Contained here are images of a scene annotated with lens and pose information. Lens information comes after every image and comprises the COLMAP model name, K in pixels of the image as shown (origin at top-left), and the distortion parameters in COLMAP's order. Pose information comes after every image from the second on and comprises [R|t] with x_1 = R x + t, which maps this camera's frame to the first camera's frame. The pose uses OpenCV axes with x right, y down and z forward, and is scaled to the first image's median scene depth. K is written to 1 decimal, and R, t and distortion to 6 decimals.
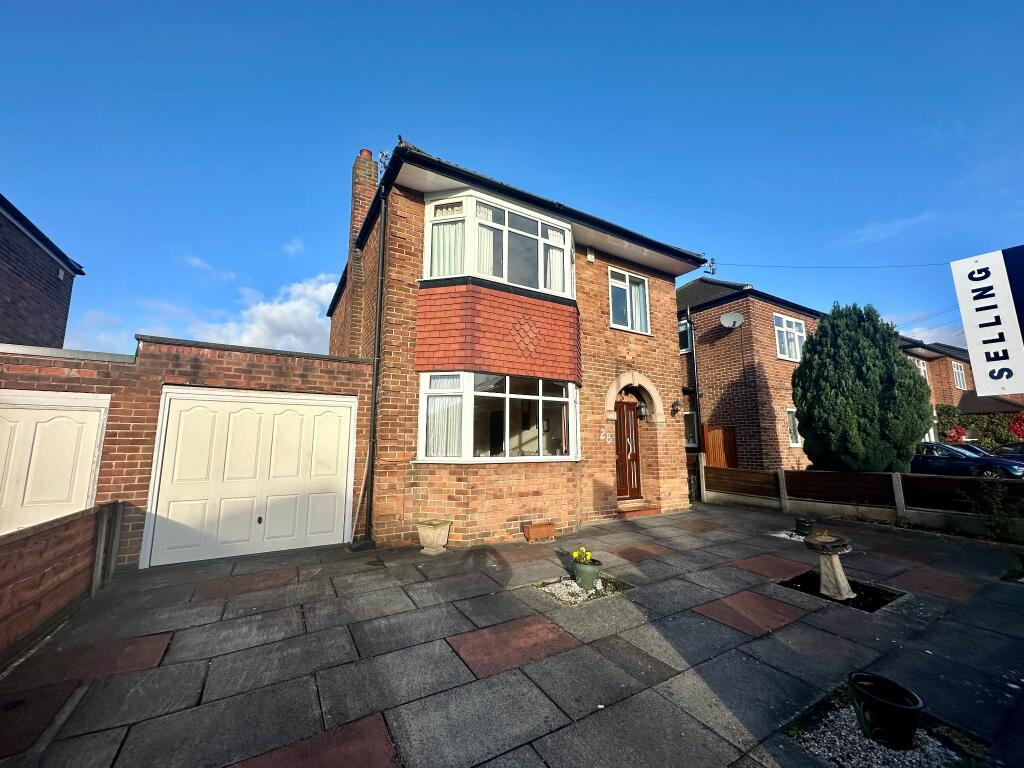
lens RADIAL K [[406.7, 0, 512.0], [0, 406.7, 379.0], [0, 0, 1]] dist [-0.000632, 0.000047]
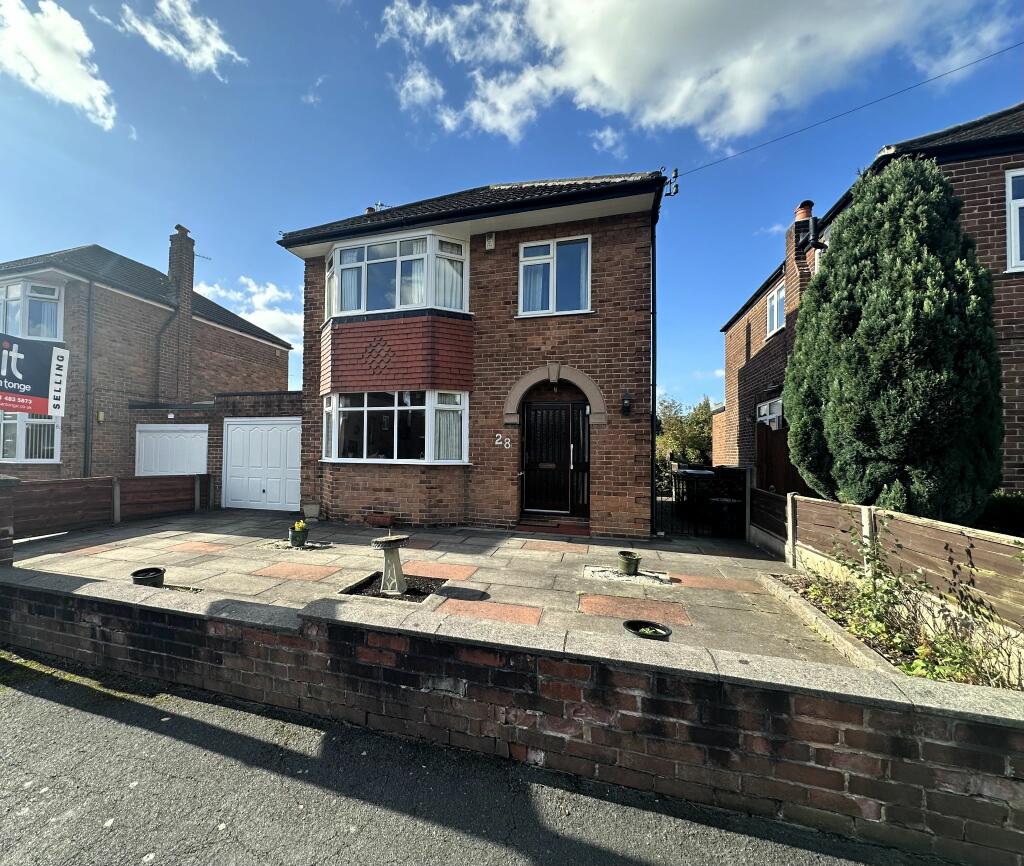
lens RADIAL K [[541.8, 0, 511.5], [0, 541.8, 438.0], [0, 0, 1]] dist [0.000795, 0.000039]
pose [[0.633555, -0.017875, -0.773491, 1.497560], [0.108311, 0.991937, 0.065793, 0.066951], [0.766079, -0.125461, 0.630383, 0.303858]]
